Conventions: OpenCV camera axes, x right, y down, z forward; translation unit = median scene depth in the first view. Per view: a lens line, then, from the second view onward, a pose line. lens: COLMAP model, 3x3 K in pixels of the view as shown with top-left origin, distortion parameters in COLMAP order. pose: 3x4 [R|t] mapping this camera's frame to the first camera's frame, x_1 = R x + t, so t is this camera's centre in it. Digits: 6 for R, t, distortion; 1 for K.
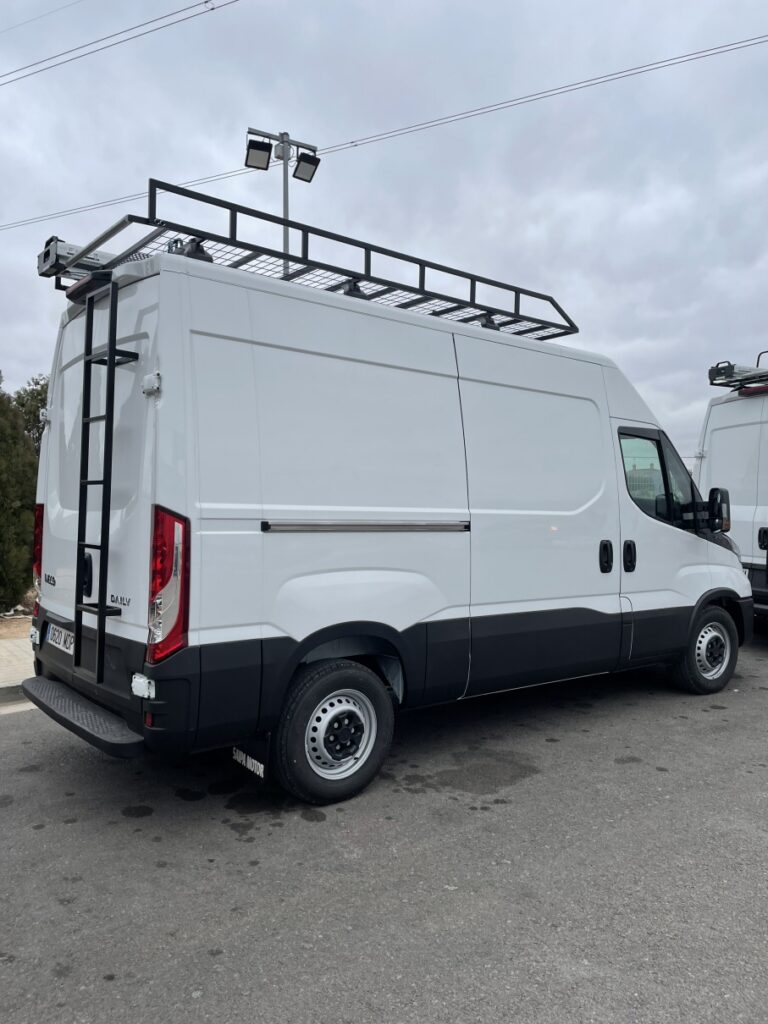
lens RADIAL K [[766.9, 0, 378.2], [0, 766.9, 504.1], [0, 0, 1]] dist [0.103707, -0.136945]
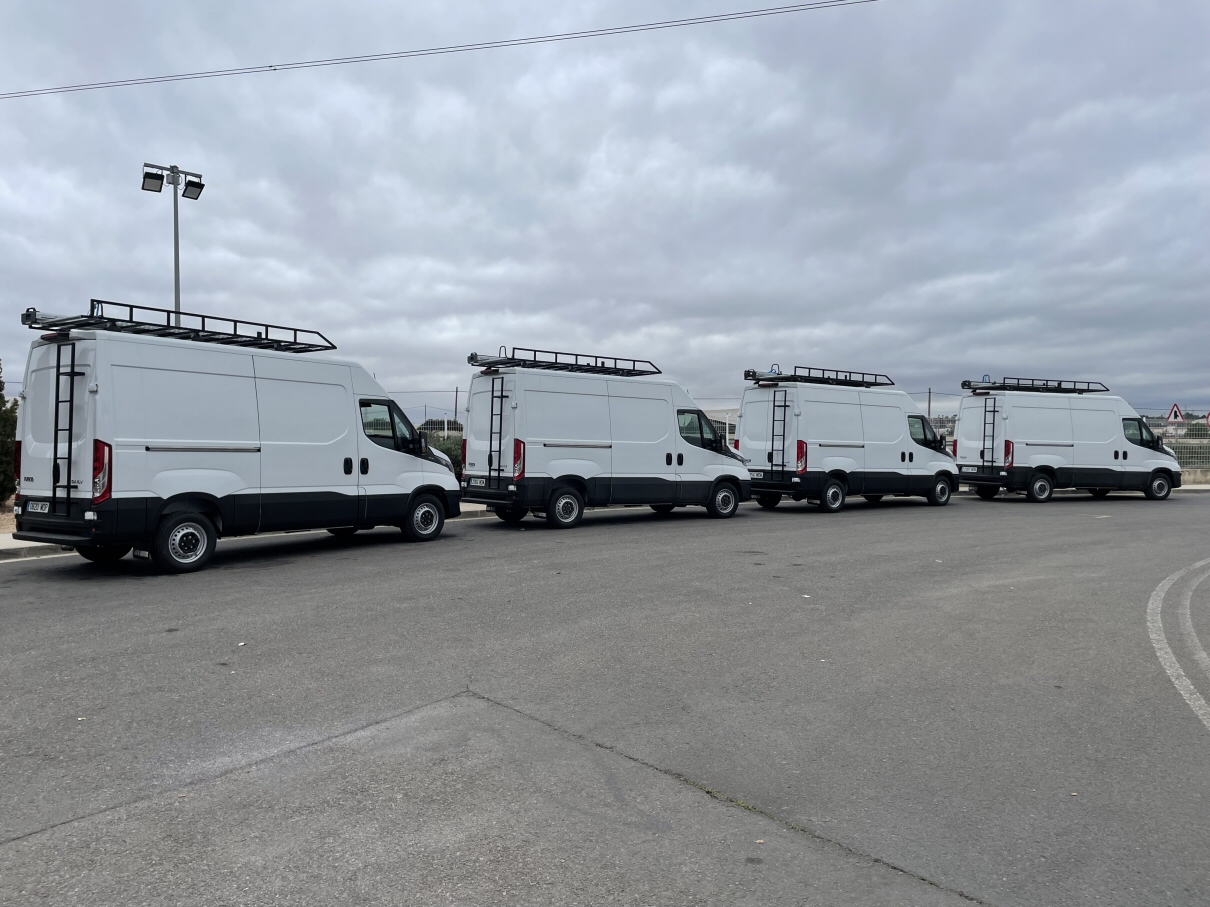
lens RADIAL K [[906.2, 0, 604.8], [0, 906.2, 444.2], [0, 0, 1]] dist [0.103707, -0.136945]
pose [[0.959842, -0.009043, 0.280395, 0.369078], [0.010297, 0.999942, -0.002997, 0.035760], [-0.280351, 0.005764, 0.959880, -1.906505]]
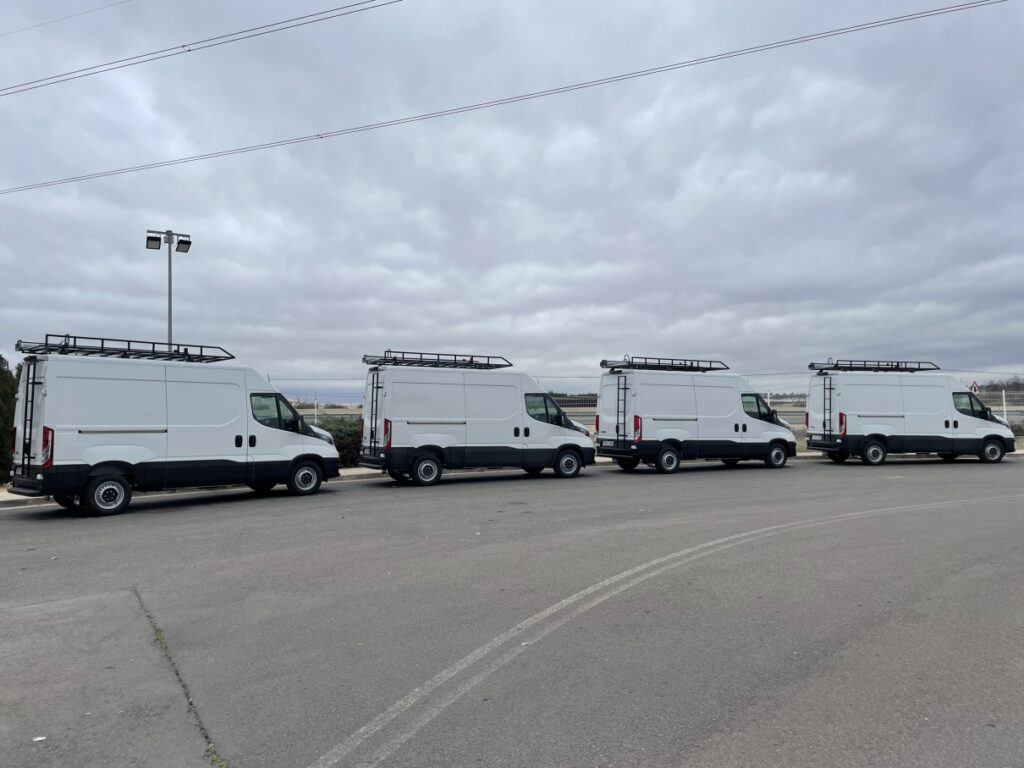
lens RADIAL K [[763.8, 0, 513.8], [0, 763.8, 374.2], [0, 0, 1]] dist [0.105711, -0.131403]
pose [[0.993168, -0.016053, 0.115583, 1.299249], [0.023173, 0.997898, -0.060522, 0.026234], [-0.114369, 0.062787, 0.991452, -2.534279]]
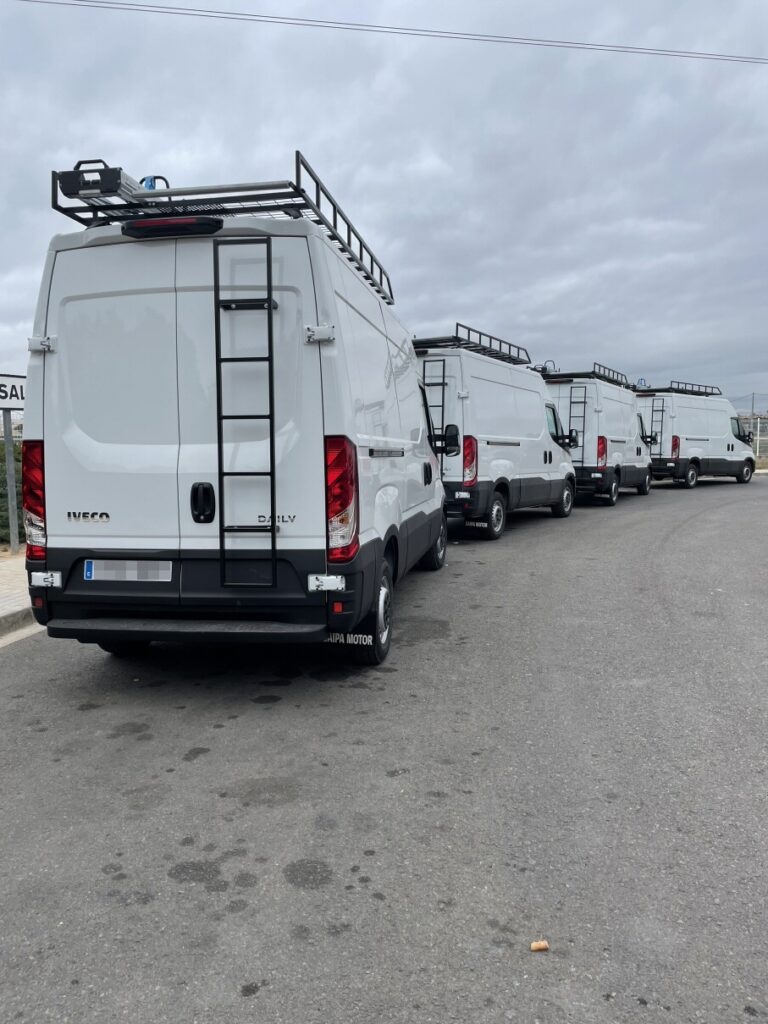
lens RADIAL K [[766.9, 0, 378.2], [0, 766.9, 504.1], [0, 0, 1]] dist [0.103707, -0.136945]
pose [[0.751740, -0.068379, 0.655905, -0.919615], [0.018698, 0.996420, 0.082449, 0.009101], [-0.659194, -0.049716, 0.750327, 0.032308]]
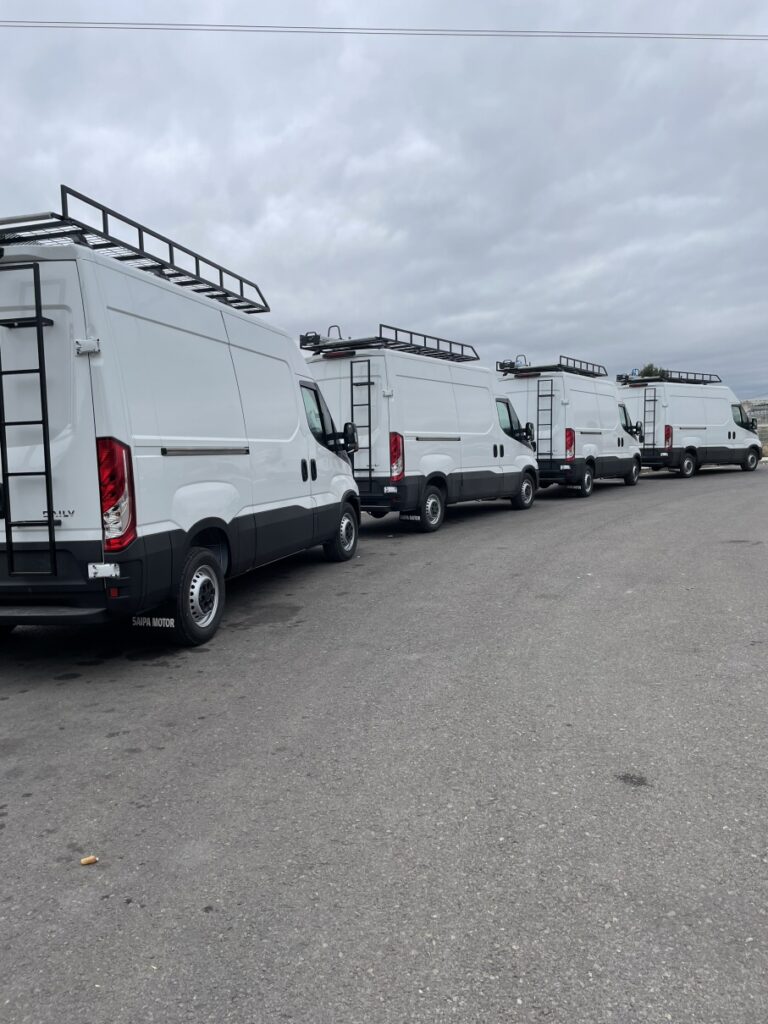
lens RADIAL K [[766.9, 0, 378.2], [0, 766.9, 504.1], [0, 0, 1]] dist [0.103707, -0.136945]
pose [[0.794418, -0.088160, 0.600939, -0.649096], [0.048510, 0.995459, 0.081909, 0.026045], [-0.605431, -0.035919, 0.795087, -0.335012]]
